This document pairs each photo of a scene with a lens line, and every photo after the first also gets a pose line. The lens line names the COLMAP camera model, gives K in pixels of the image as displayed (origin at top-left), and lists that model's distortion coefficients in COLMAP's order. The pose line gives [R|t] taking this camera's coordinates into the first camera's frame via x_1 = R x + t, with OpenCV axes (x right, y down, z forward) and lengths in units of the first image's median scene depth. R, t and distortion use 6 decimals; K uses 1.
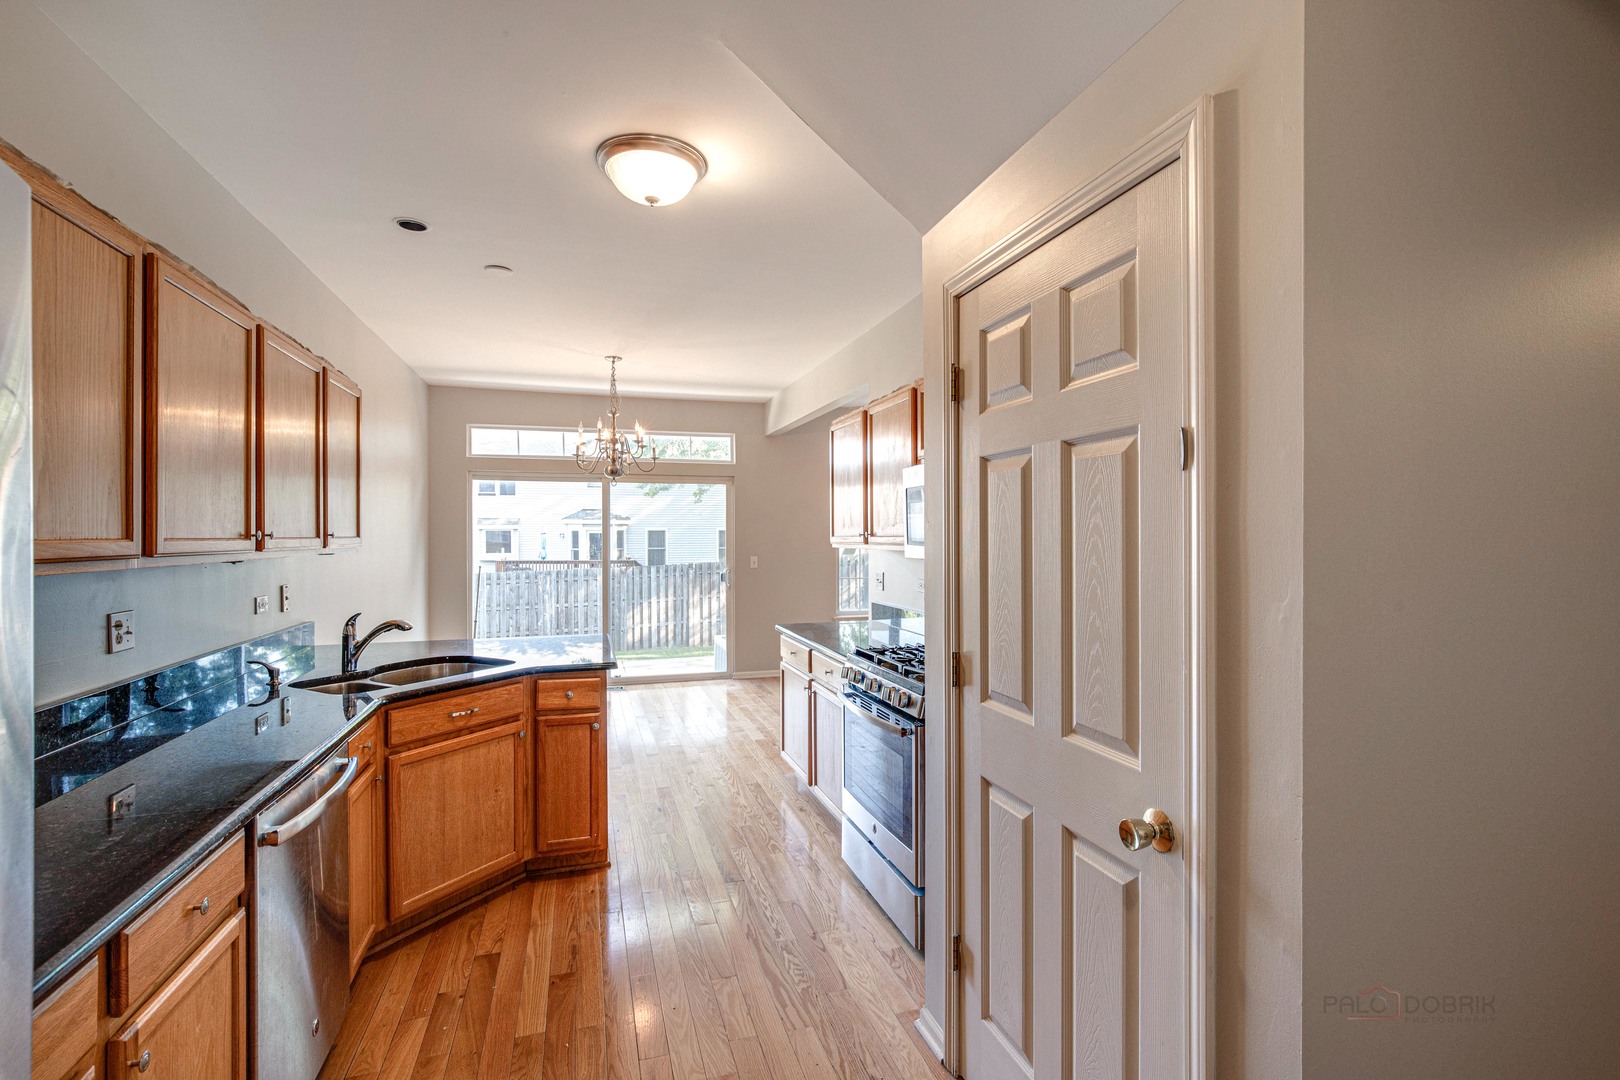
lens RADIAL K [[720.0, 0, 810.6], [0, 720.0, 534.5], [0, 0, 1]] dist [-0.019893, 0.001774]
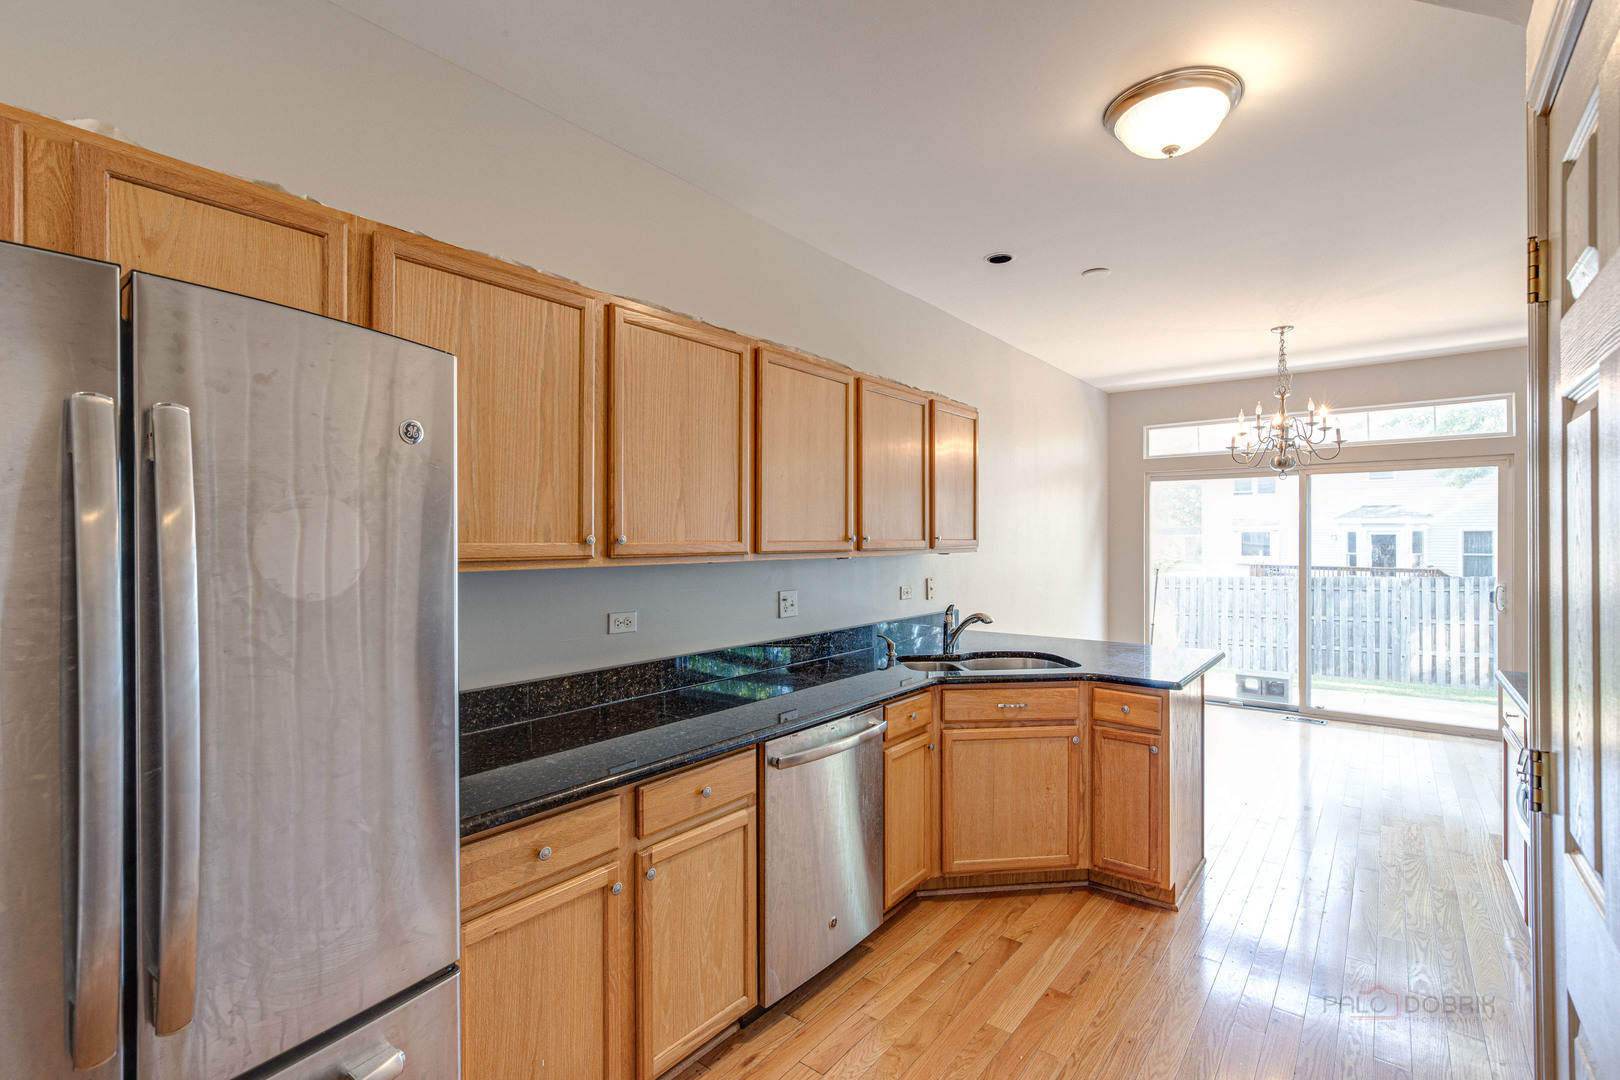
lens RADIAL K [[720.0, 0, 820.0], [0, 720.0, 536.5], [0, 0, 1]] dist [-0.019893, 0.001774]
pose [[0.567353, -0.000250, -0.823475, 0.208851], [0.000569, 1.000000, 0.000088, -0.002243], [0.823475, -0.000518, 0.567353, 0.143430]]
